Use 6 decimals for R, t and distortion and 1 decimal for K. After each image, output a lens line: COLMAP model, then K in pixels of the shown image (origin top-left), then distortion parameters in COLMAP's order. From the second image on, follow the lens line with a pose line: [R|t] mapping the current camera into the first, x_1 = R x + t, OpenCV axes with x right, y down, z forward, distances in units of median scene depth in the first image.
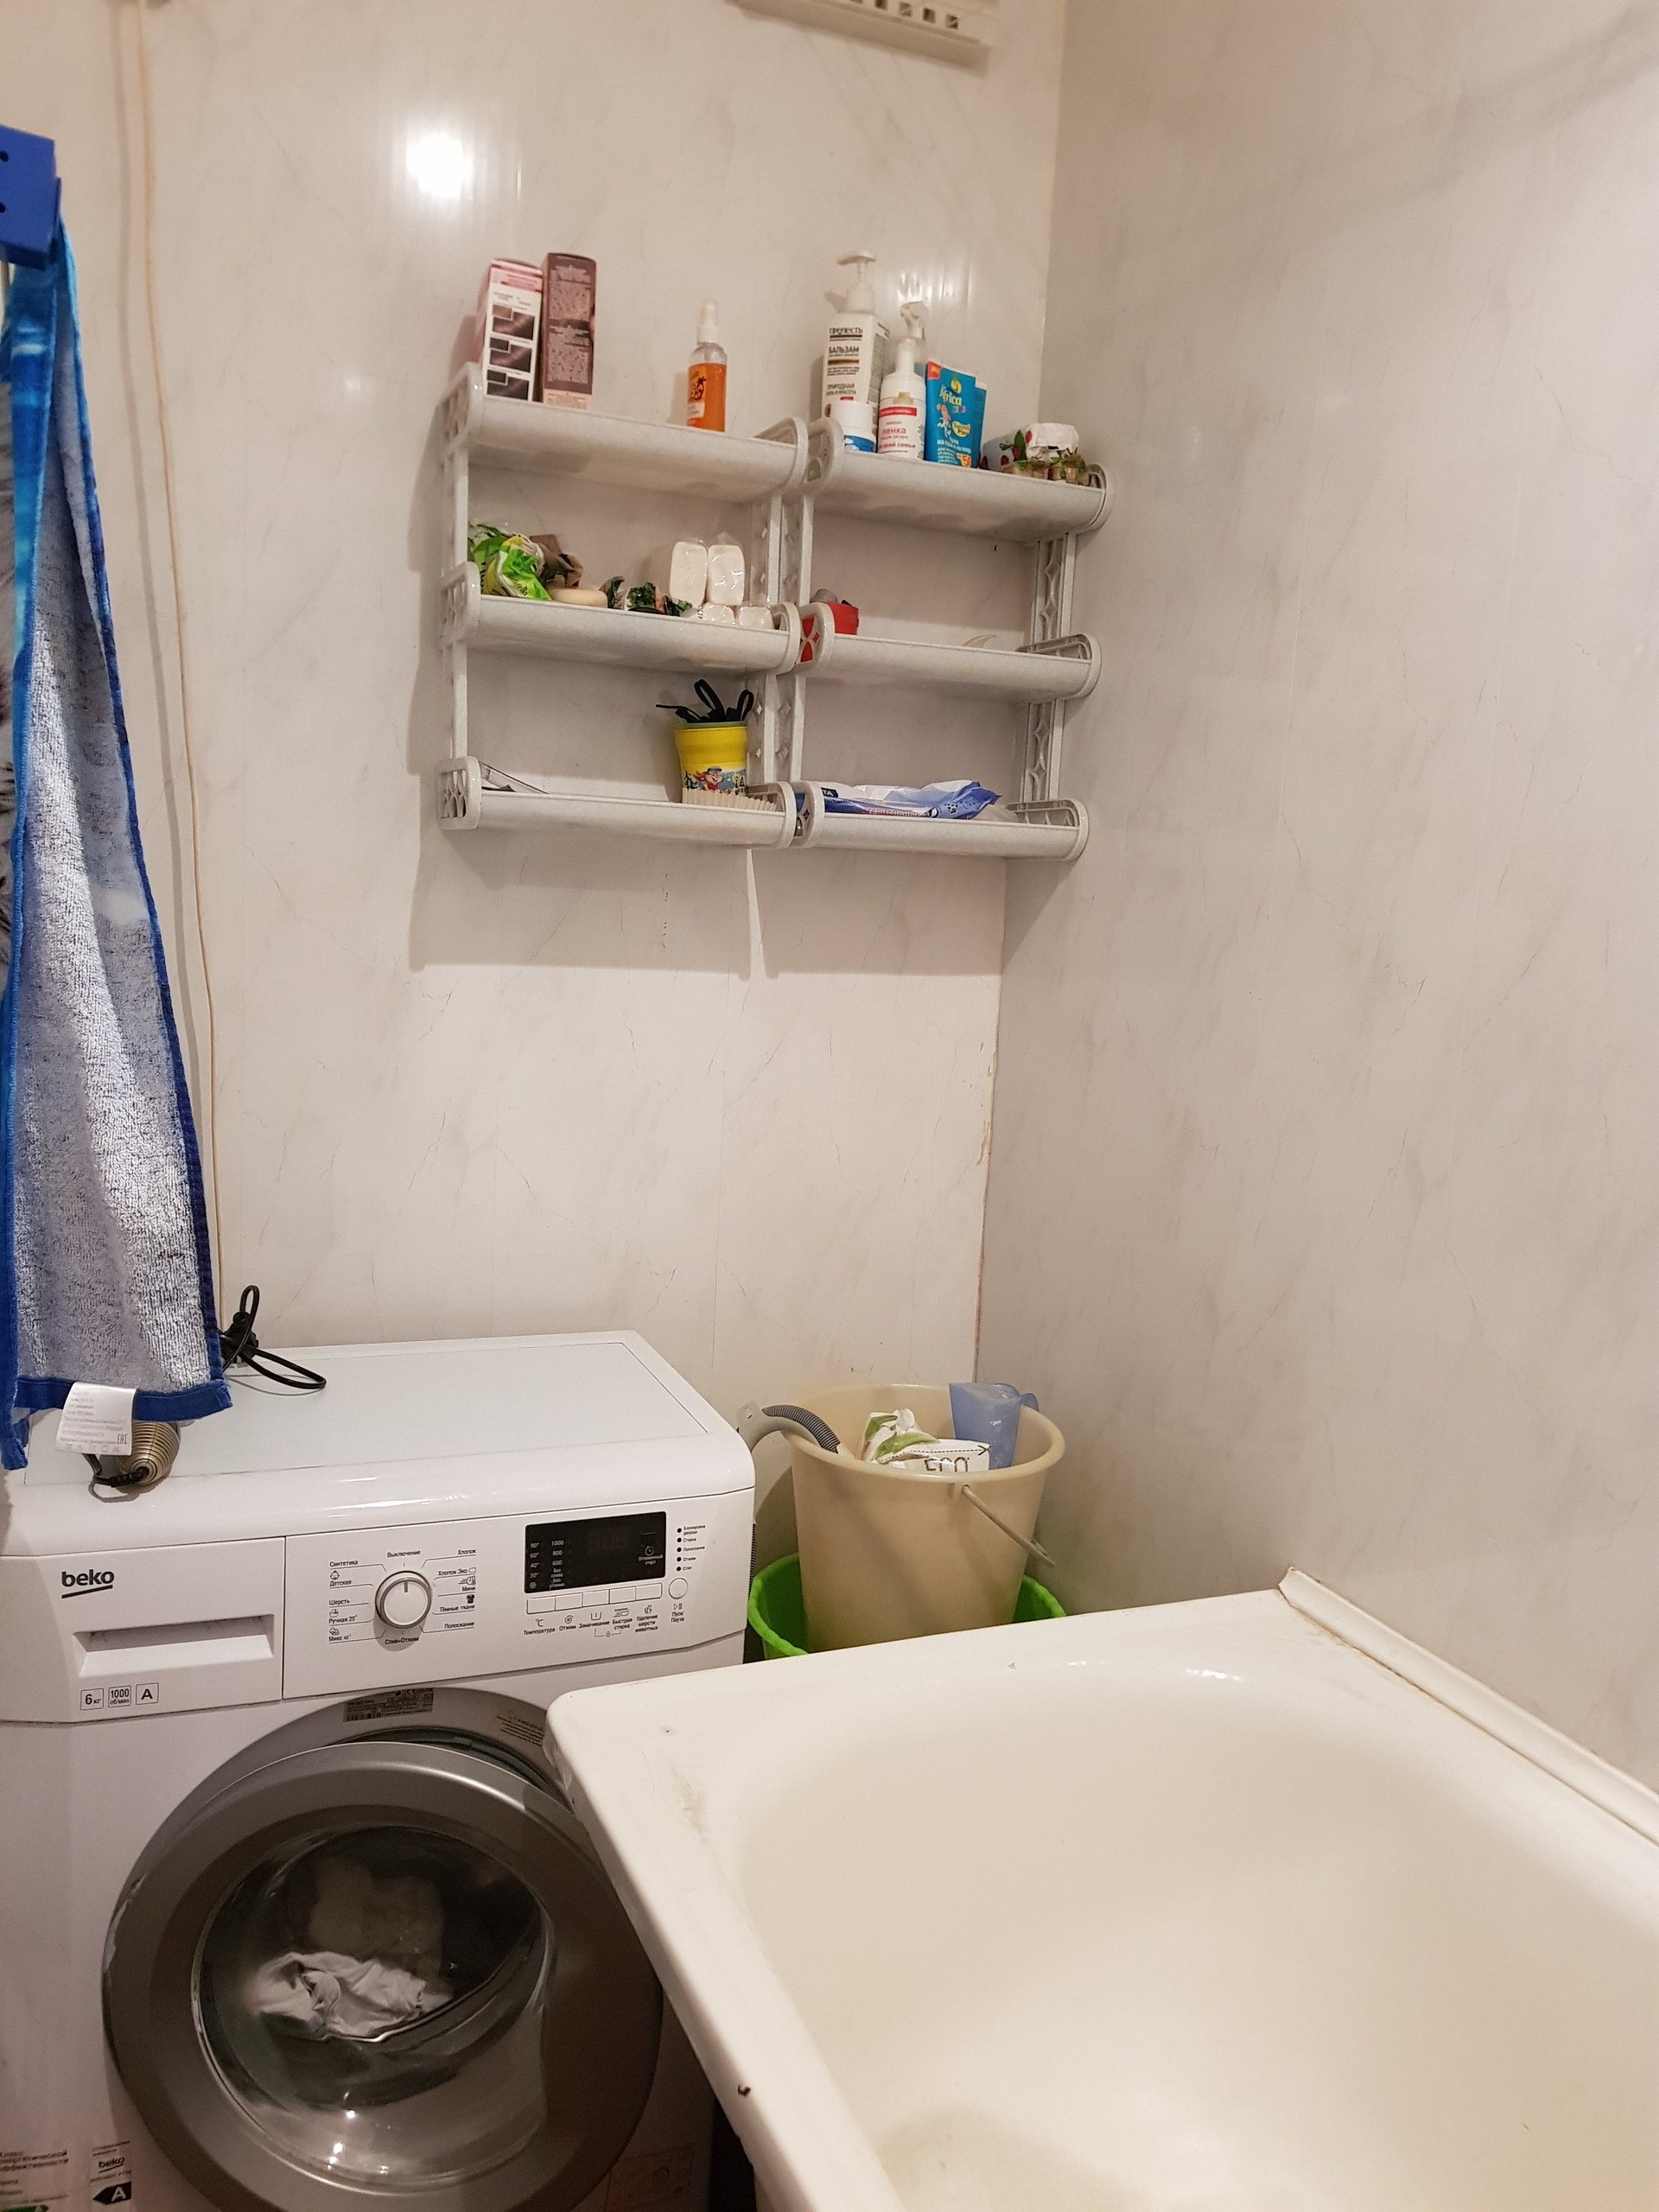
lens RADIAL K [[1717.3, 0, 870.0], [0, 1717.3, 1106.7], [0, 0, 1]] dist [0.108838, -0.183895]
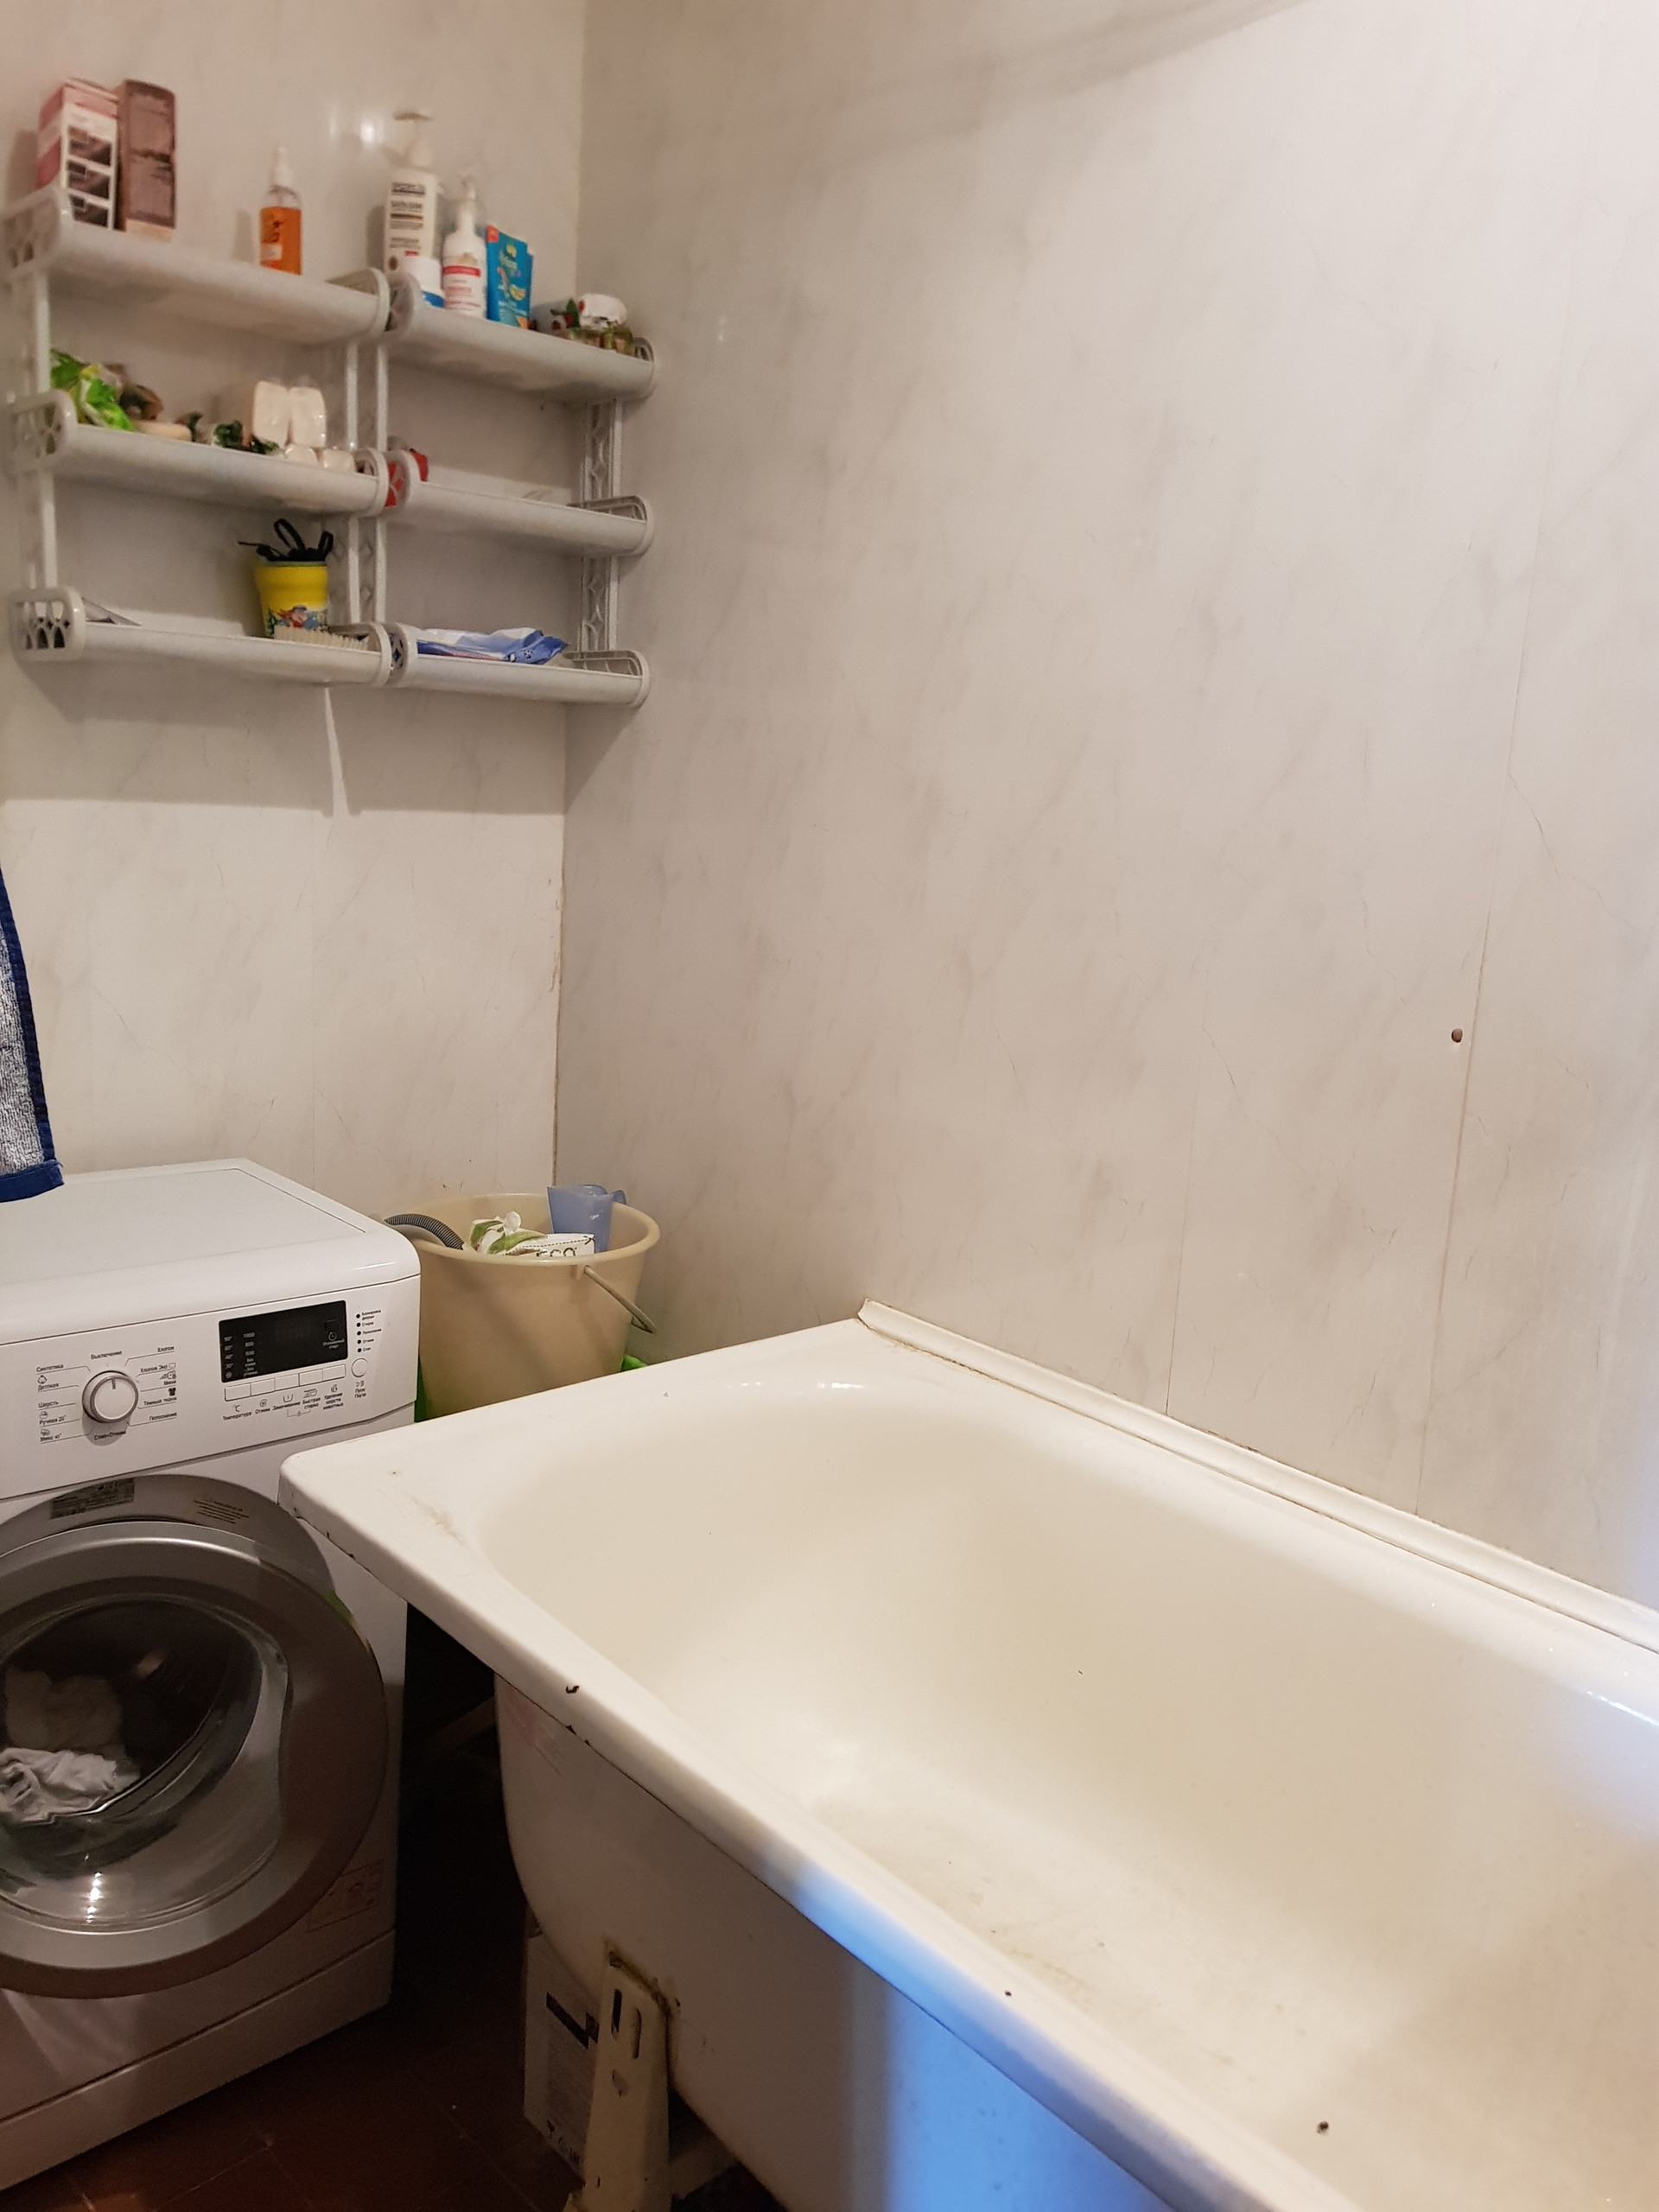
lens RADIAL K [[1721.7, 0, 859.8], [0, 1721.7, 1114.0], [0, 0, 1]] dist [0.071024, -0.101862]
pose [[0.940305, -0.061540, 0.334722, -0.147654], [0.034576, 0.995701, 0.085933, 0.028919], [-0.338571, -0.069230, 0.938391, -0.114314]]
